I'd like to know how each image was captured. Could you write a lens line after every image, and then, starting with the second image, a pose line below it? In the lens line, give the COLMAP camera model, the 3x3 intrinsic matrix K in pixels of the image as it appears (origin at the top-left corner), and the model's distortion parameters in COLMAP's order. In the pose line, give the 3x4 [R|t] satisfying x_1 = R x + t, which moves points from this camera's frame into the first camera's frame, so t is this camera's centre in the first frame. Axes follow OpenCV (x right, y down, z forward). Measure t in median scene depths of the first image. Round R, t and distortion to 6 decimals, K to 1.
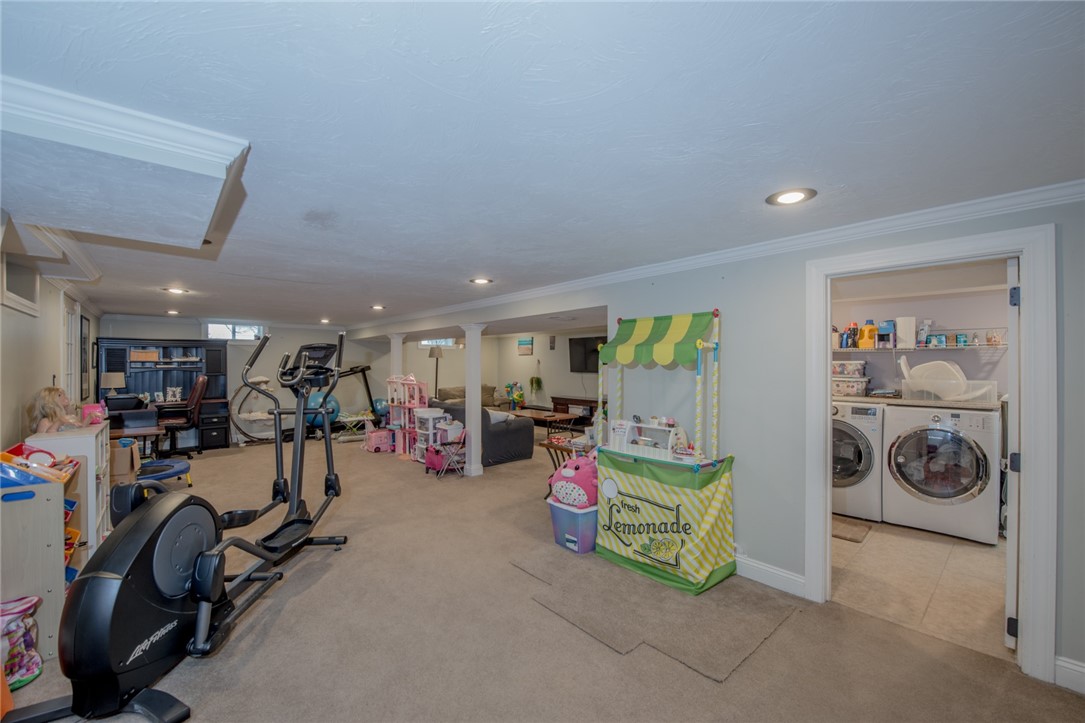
lens RADIAL K [[436.5, 0, 546.4], [0, 436.5, 362.2], [0, 0, 1]] dist [-0.012866, -0.000832]
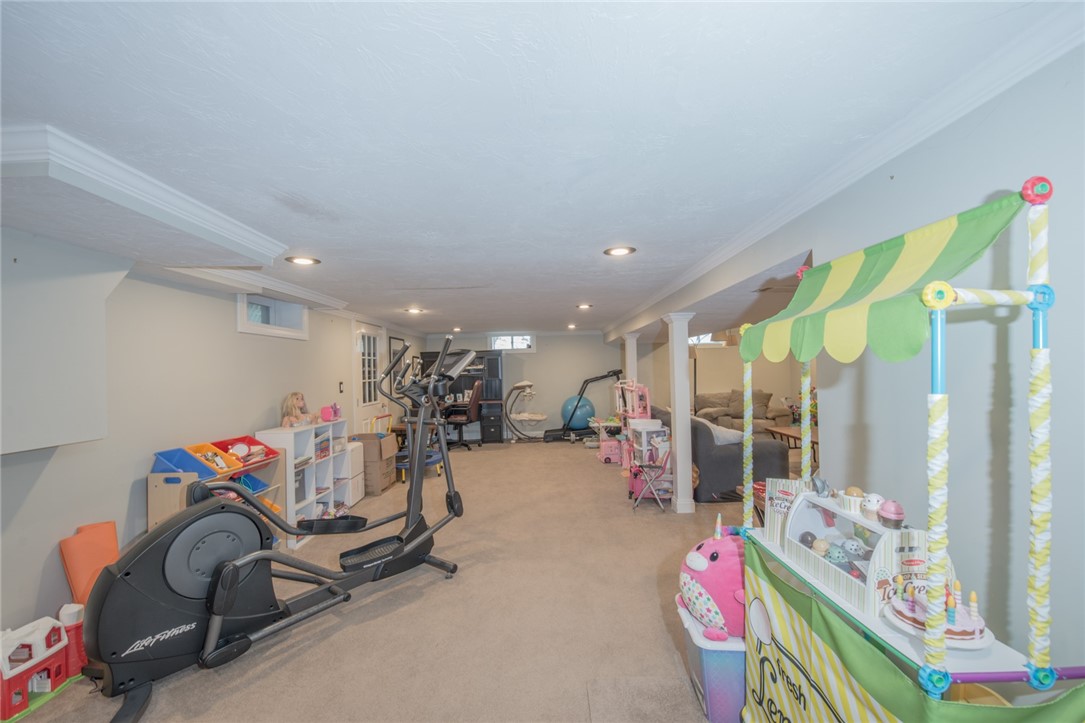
lens RADIAL K [[436.5, 0, 542.6], [0, 436.5, 363.6], [0, 0, 1]] dist [-0.012866, -0.000832]
pose [[0.742951, -0.027106, -0.668797, 0.144024], [0.027035, 0.999580, -0.010480, 0.001365], [0.668800, -0.010295, 0.743371, 0.236736]]
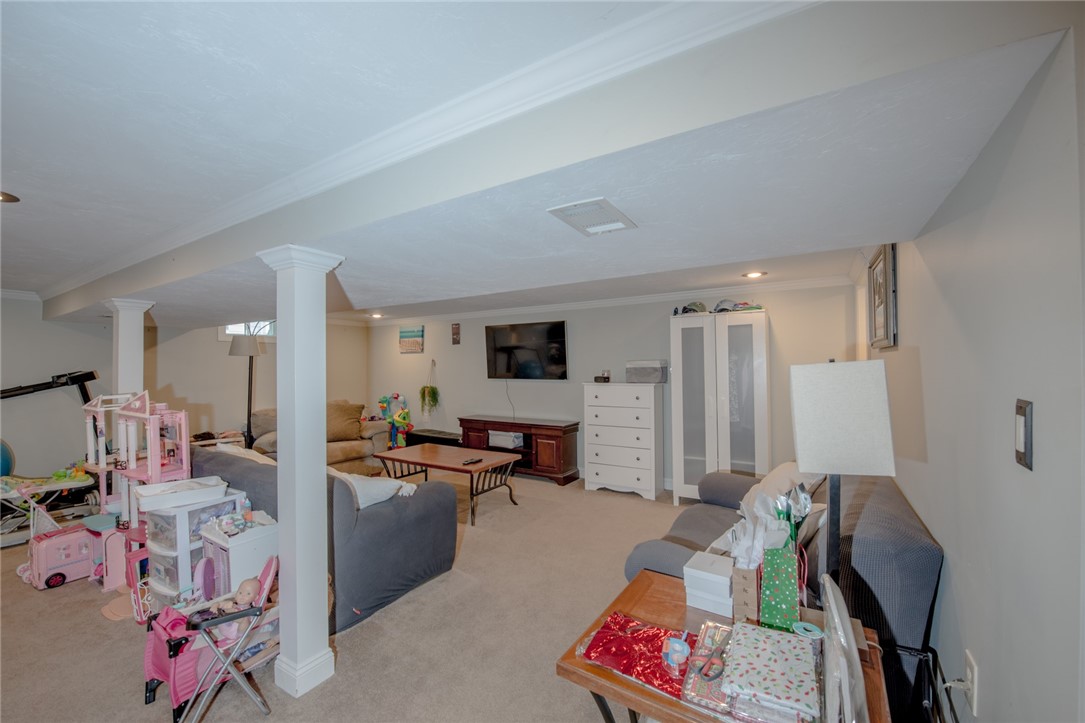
lens RADIAL K [[436.5, 0, 544.3], [0, 436.5, 363.5], [0, 0, 1]] dist [-0.012866, -0.000832]
pose [[0.960034, -0.005536, 0.279830, -0.067392], [0.006091, 0.999981, -0.001116, 0.003157], [-0.279818, 0.002775, 0.960049, 0.529317]]
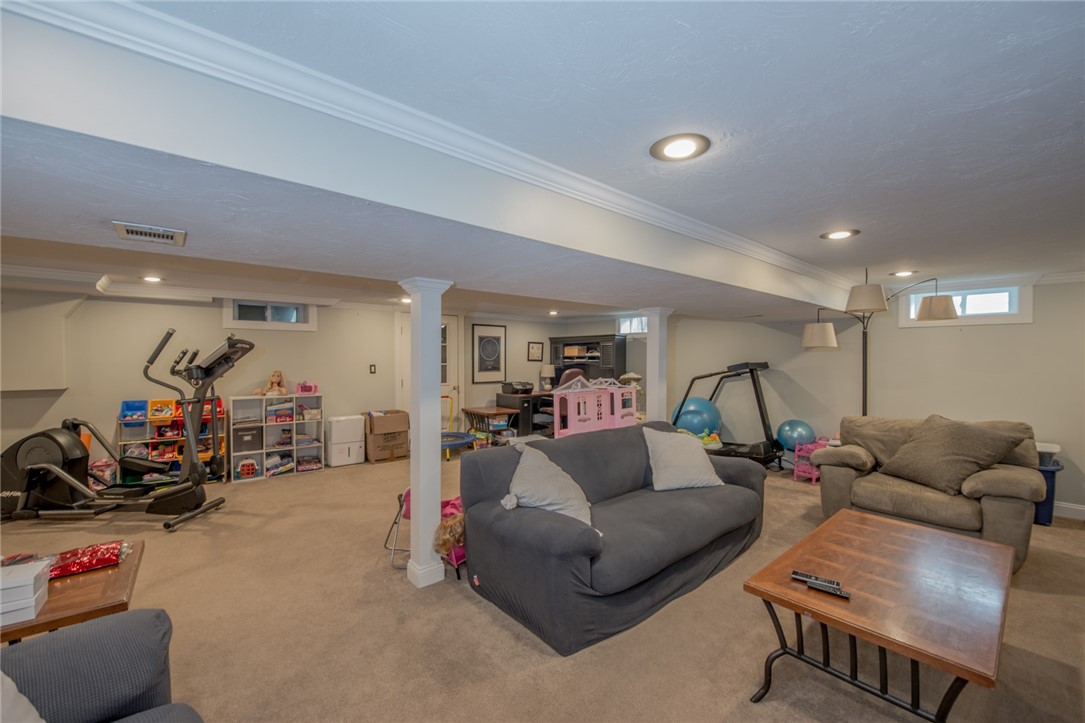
lens RADIAL K [[436.5, 0, 548.6], [0, 436.5, 363.1], [0, 0, 1]] dist [-0.012866, -0.000832]
pose [[-0.029978, 0.021044, -0.999329, 0.288214], [-0.001029, 0.999777, 0.021084, -0.007312], [0.999550, 0.001660, -0.029949, 1.010607]]
